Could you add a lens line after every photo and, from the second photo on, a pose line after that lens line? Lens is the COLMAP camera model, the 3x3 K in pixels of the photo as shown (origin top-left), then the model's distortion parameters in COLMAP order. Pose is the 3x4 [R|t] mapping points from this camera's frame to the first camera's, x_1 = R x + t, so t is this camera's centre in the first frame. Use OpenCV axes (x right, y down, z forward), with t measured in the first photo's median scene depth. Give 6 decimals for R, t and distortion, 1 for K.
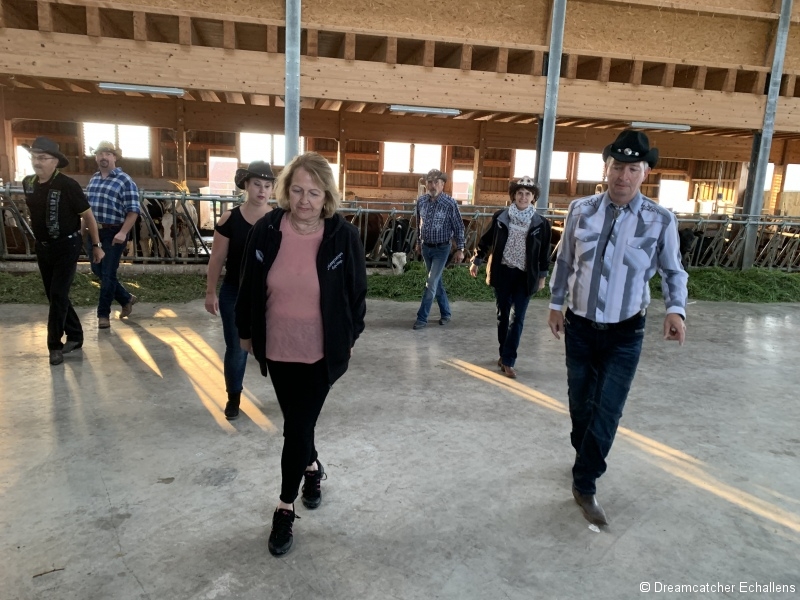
lens RADIAL K [[624.5, 0, 400.0], [0, 624.5, 300.0], [0, 0, 1]] dist [0.011906, 0.002016]
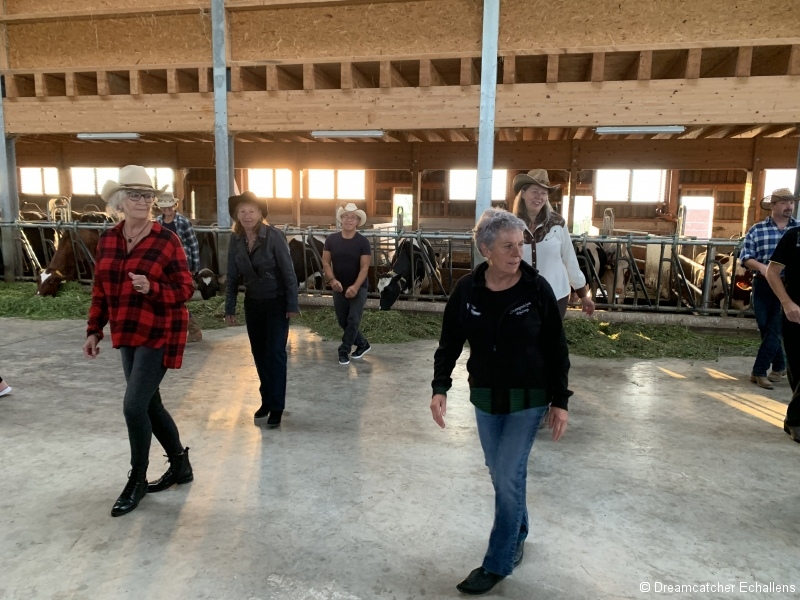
lens RADIAL K [[628.1, 0, 398.3], [0, 628.1, 294.8], [0, 0, 1]] dist [0.038081, -0.038474]
pose [[0.897236, 0.029735, -0.440548, -0.282927], [-0.058765, 0.996896, -0.052397, -0.012744], [0.437623, 0.072901, 0.896198, -0.004894]]
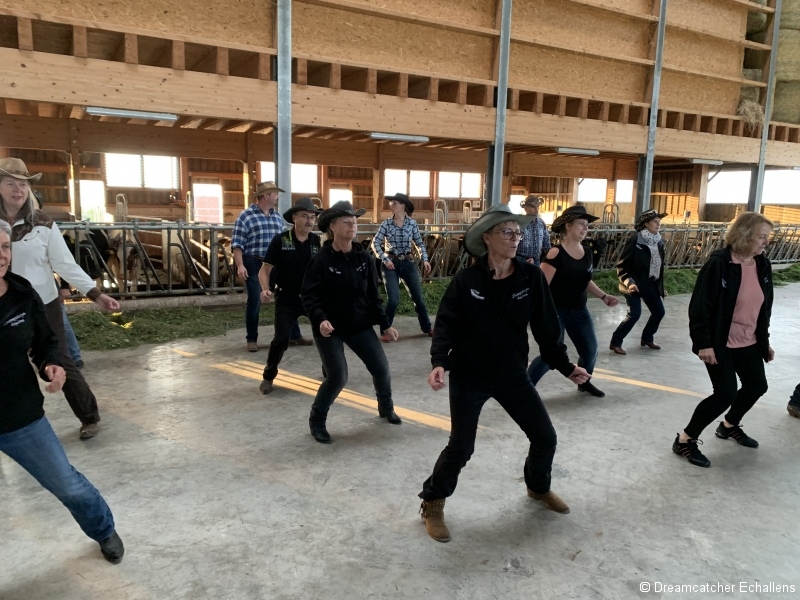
lens RADIAL K [[624.5, 0, 400.0], [0, 624.5, 300.0], [0, 0, 1]] dist [0.011906, 0.002016]
pose [[0.952276, -0.070763, 0.296921, -0.300544], [0.078160, 0.996855, -0.013101, -0.012844], [-0.295060, 0.035683, 0.954812, -0.008794]]
